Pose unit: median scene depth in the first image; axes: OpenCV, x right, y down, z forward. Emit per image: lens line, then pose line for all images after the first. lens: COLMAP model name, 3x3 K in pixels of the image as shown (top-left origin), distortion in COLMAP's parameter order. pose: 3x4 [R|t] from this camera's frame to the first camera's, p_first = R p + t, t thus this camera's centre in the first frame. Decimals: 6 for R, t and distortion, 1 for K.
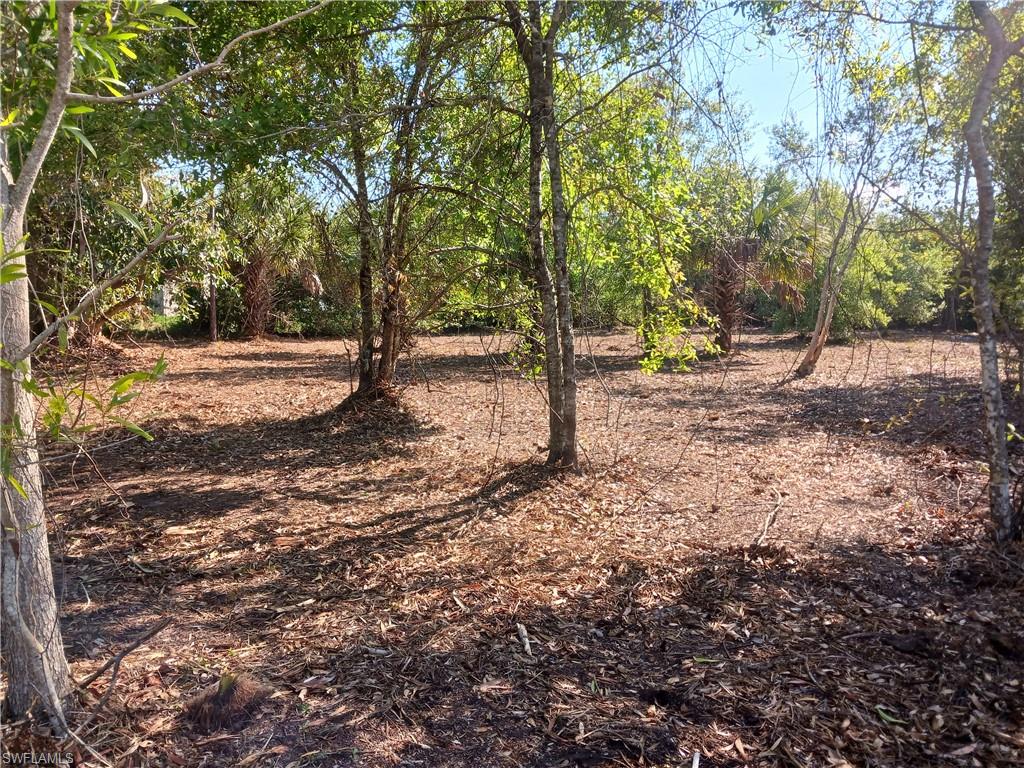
lens RADIAL K [[796.4, 0, 512.0], [0, 796.4, 384.0], [0, 0, 1]] dist [-0.004478, -0.002583]
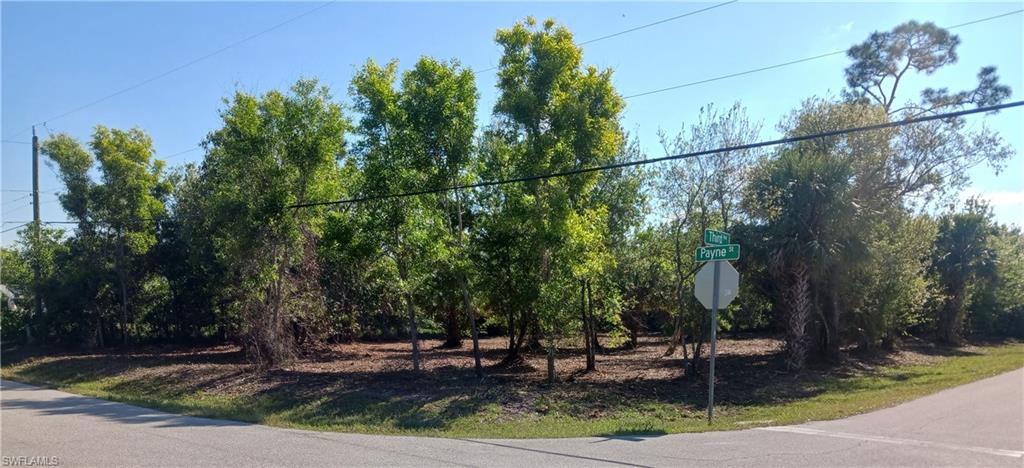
lens RADIAL K [[791.3, 0, 510.7], [0, 791.3, 368.4], [0, 0, 1]] dist [0.010501, -0.000045]
pose [[0.994472, -0.013053, 0.104191, -0.211887], [0.015779, 0.999553, -0.025385, 0.055467], [-0.103813, 0.026889, 0.994233, -0.815313]]
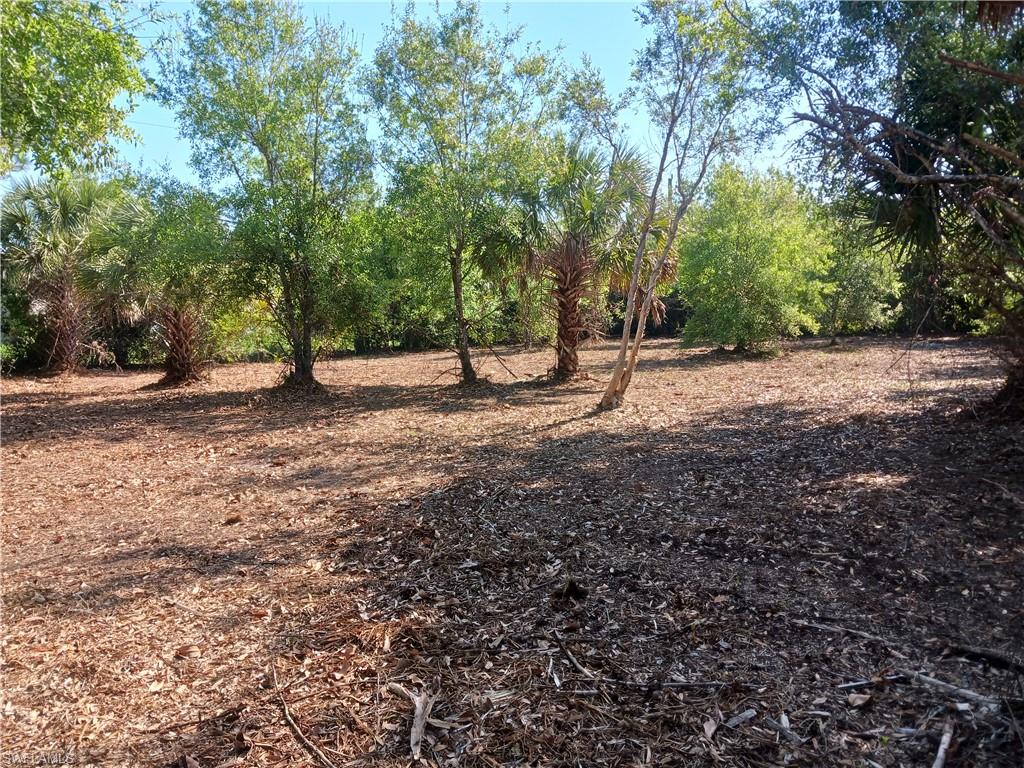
lens RADIAL K [[815.5, 0, 525.5], [0, 815.5, 387.5], [0, 0, 1]] dist [-0.001468, -0.007410]
pose [[0.999482, -0.031958, -0.003892, 0.230333], [0.031896, 0.999376, -0.015187, -0.018898], [0.004375, 0.015055, 0.999877, 0.192073]]
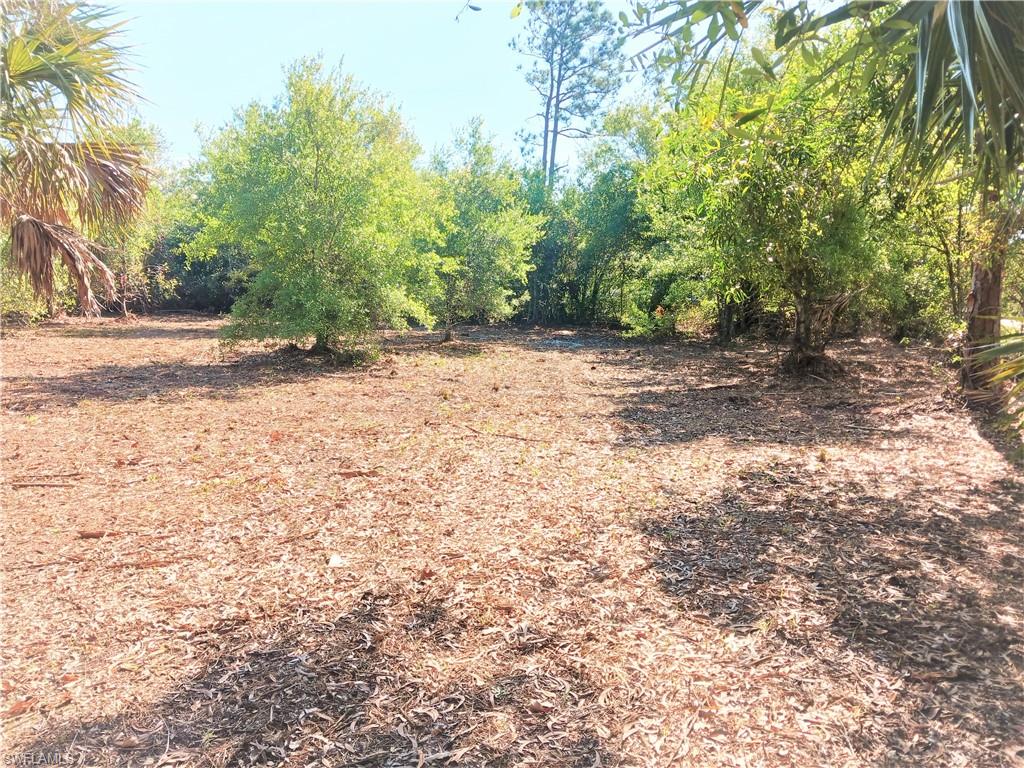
lens RADIAL K [[815.5, 0, 525.5], [0, 815.5, 387.5], [0, 0, 1]] dist [-0.001468, -0.007410]
pose [[0.890946, -0.031261, 0.453032, 0.368341], [0.019409, 0.999338, 0.030786, -0.068808], [-0.453694, -0.018636, 0.890963, 0.619353]]
